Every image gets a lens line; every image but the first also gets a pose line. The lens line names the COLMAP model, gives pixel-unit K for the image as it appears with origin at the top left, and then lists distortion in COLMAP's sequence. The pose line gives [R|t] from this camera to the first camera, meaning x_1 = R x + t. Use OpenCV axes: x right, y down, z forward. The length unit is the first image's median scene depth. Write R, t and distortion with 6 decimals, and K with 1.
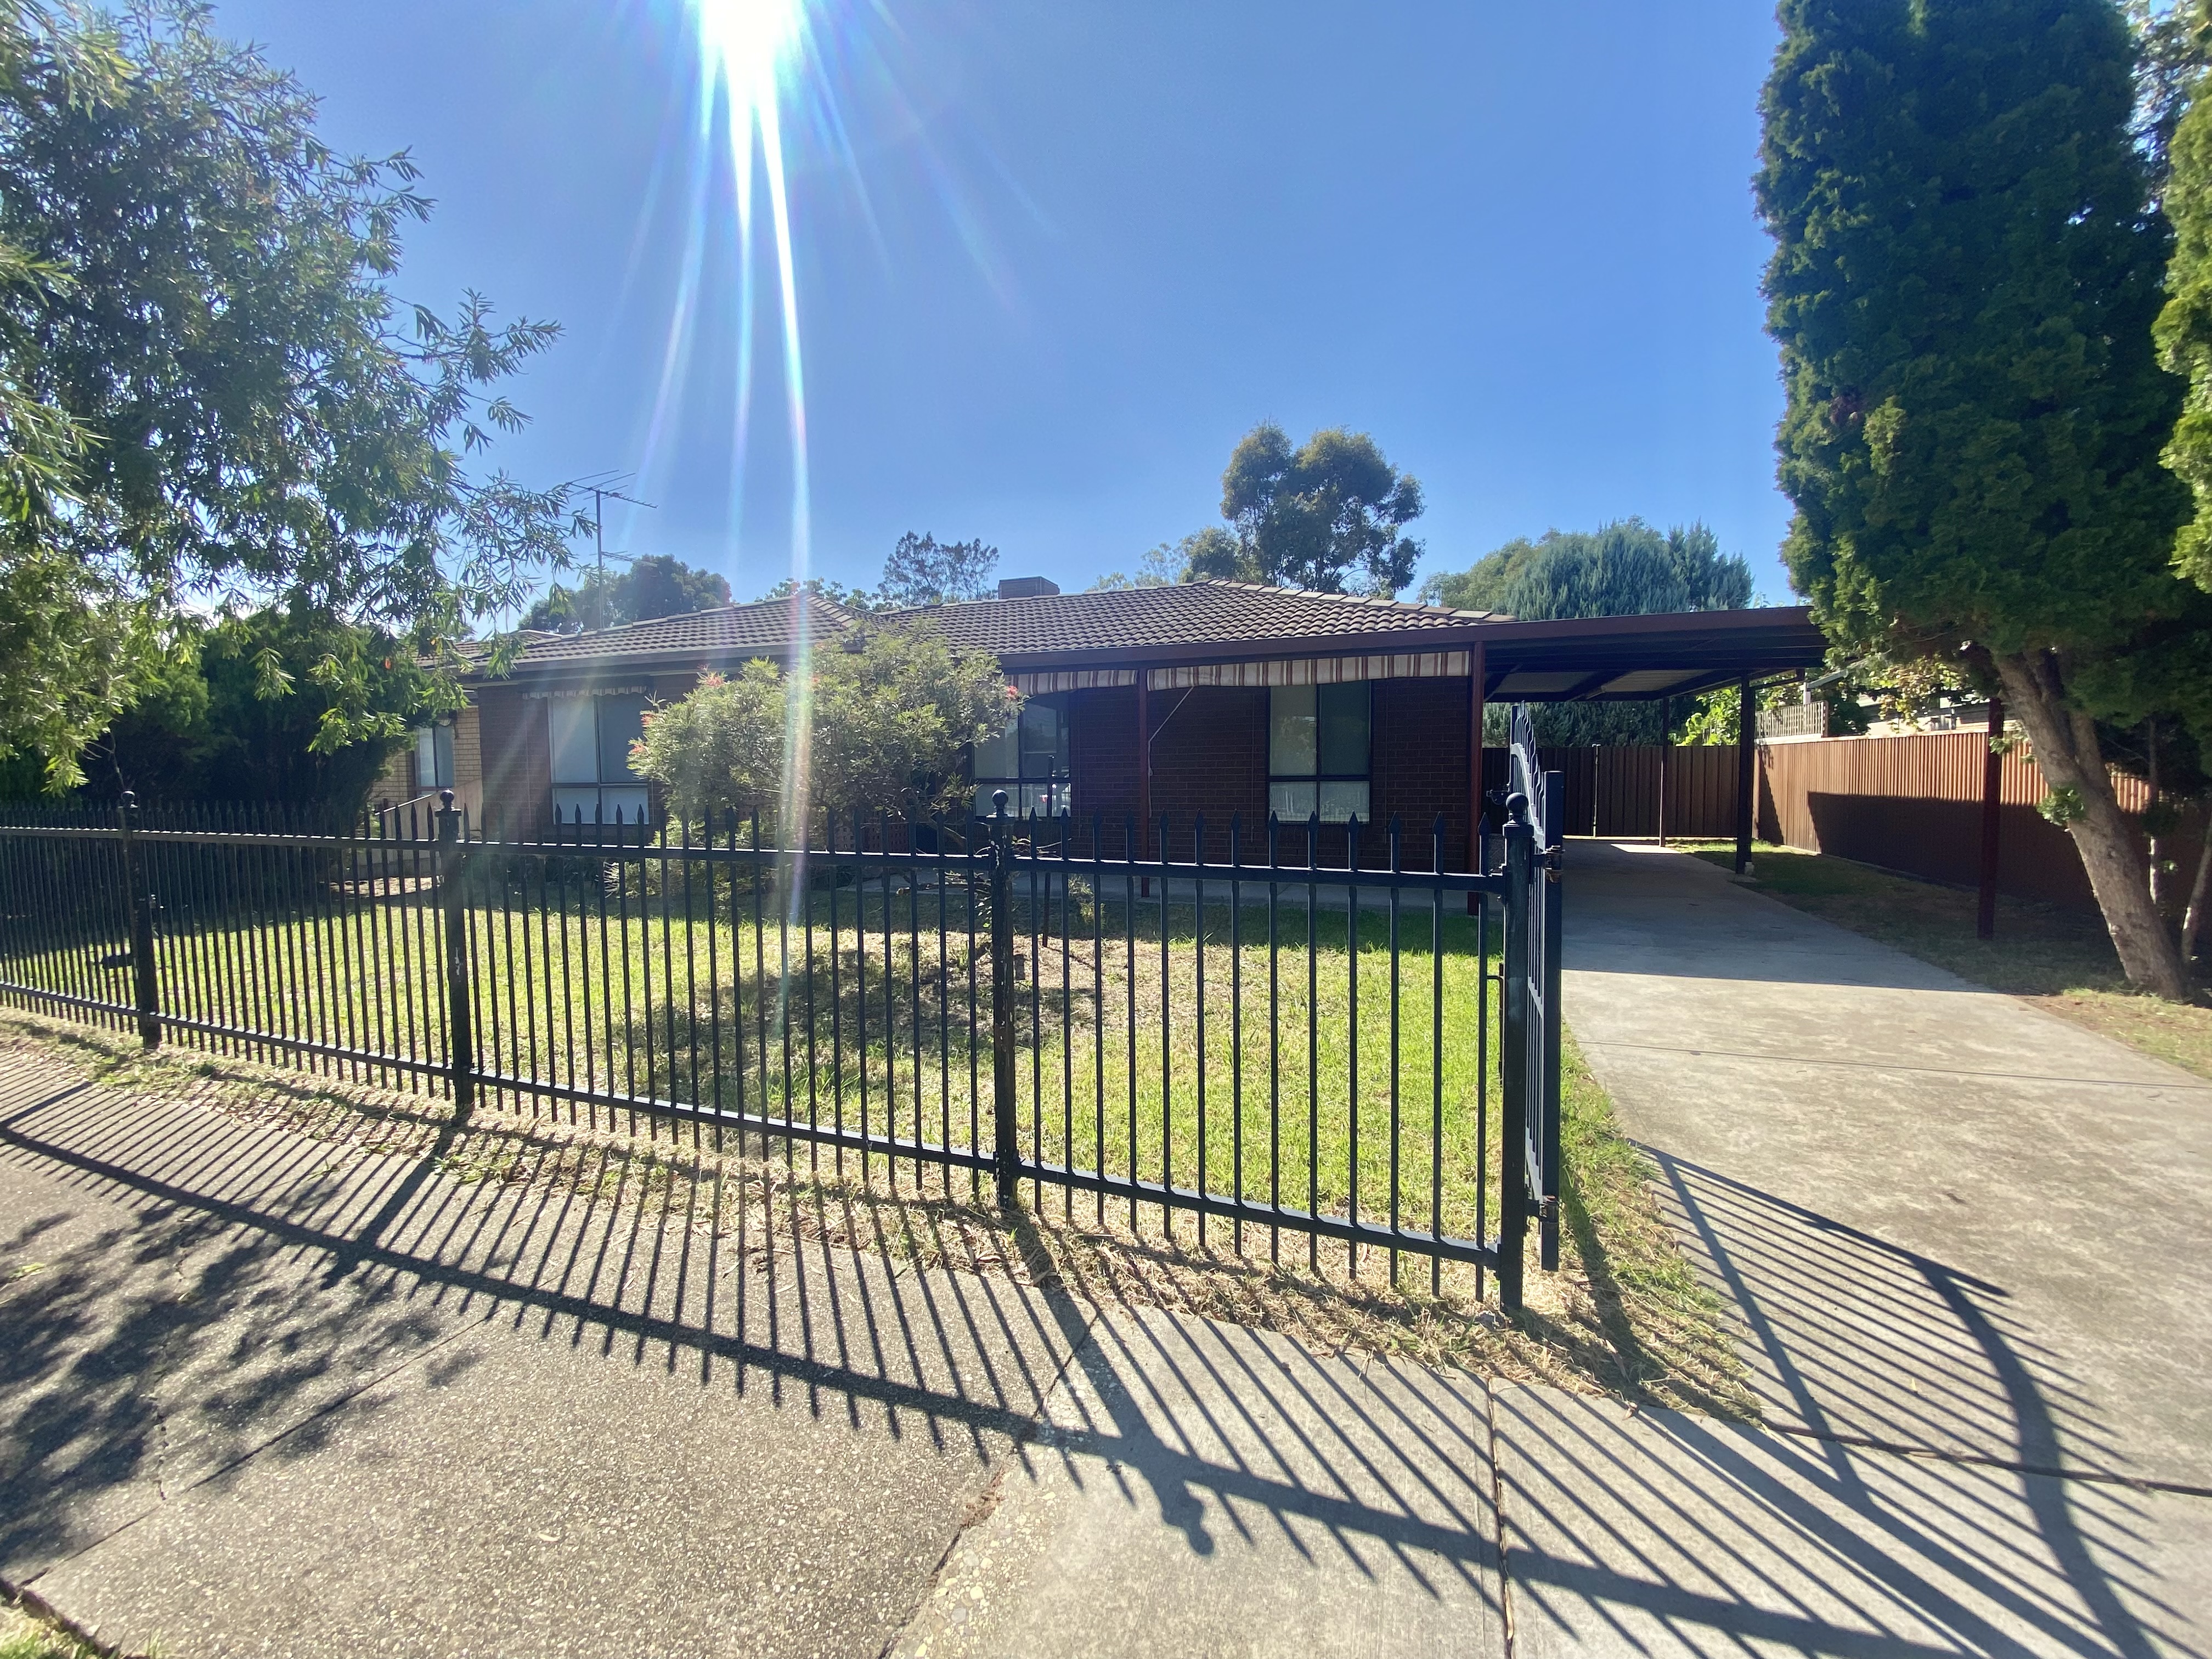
lens RADIAL K [[898.6, 0, 1099.5], [0, 898.6, 832.7], [0, 0, 1]] dist [0.034739, -0.028510]
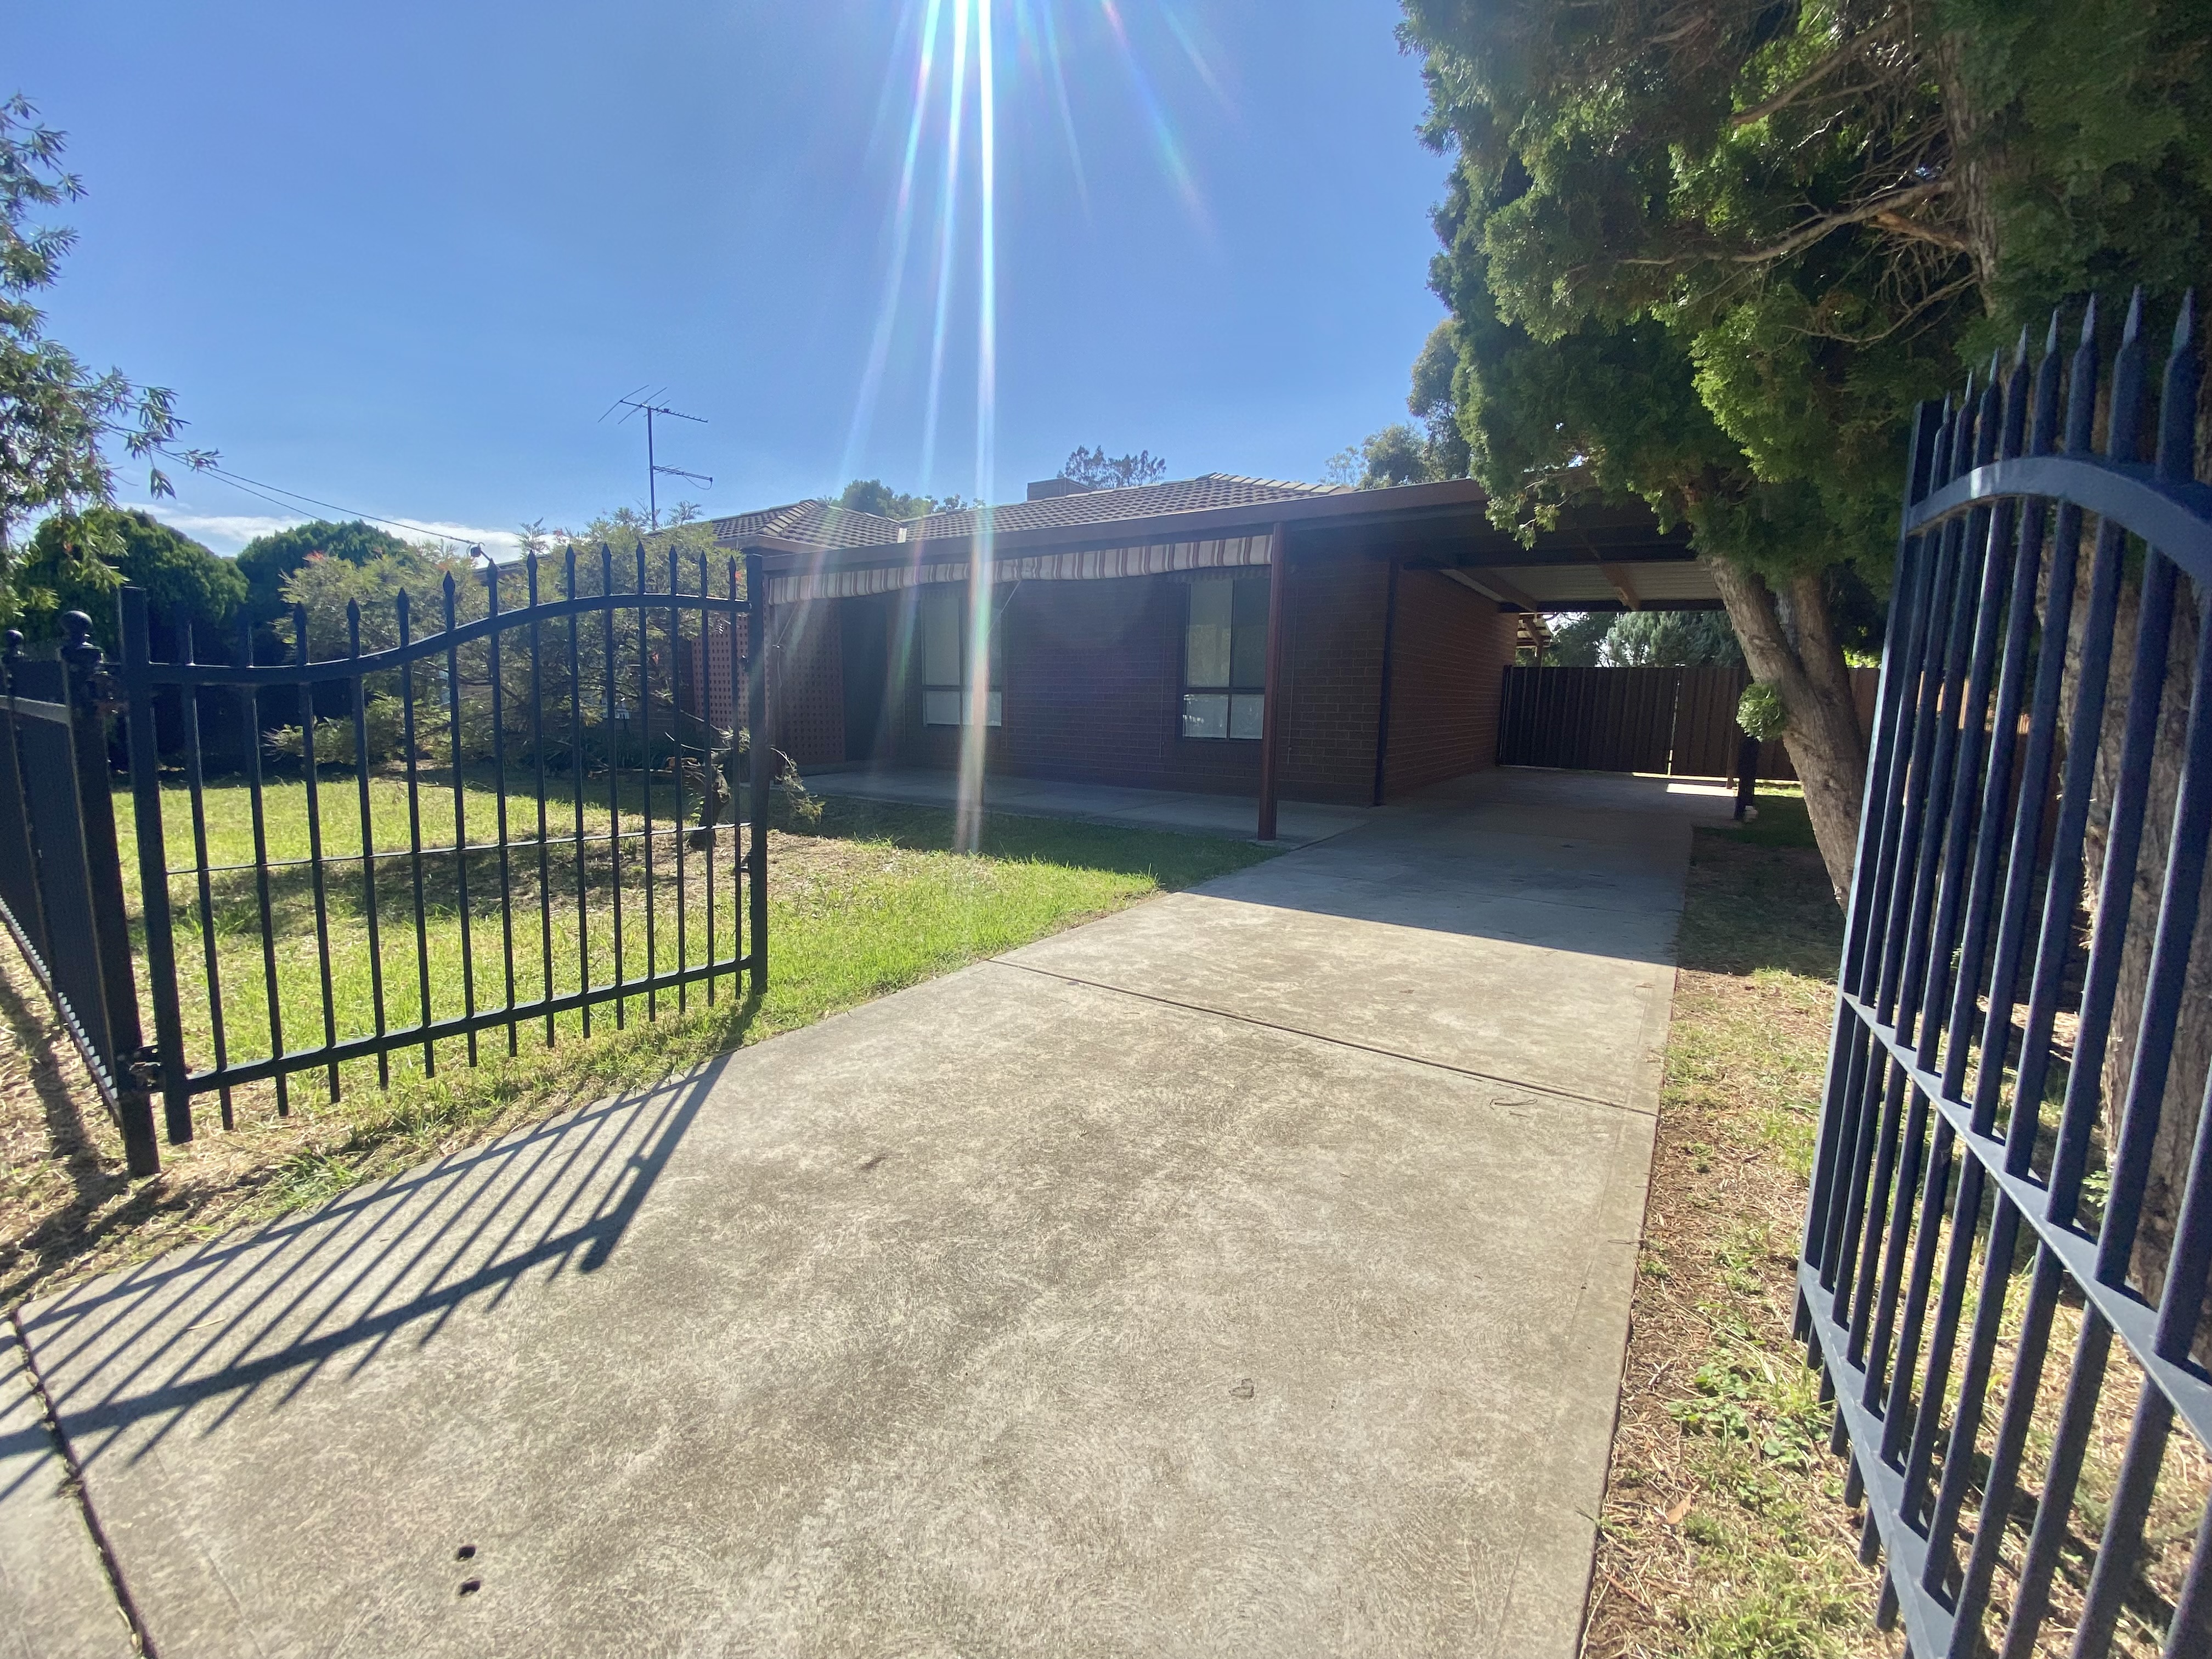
lens RADIAL K [[898.6, 0, 1099.5], [0, 898.6, 832.7], [0, 0, 1]] dist [0.034739, -0.028510]
pose [[0.968613, 0.061289, -0.240900, 0.327049], [-0.041724, 0.995464, 0.085499, 0.010692], [0.245047, -0.072764, 0.966777, 0.076623]]
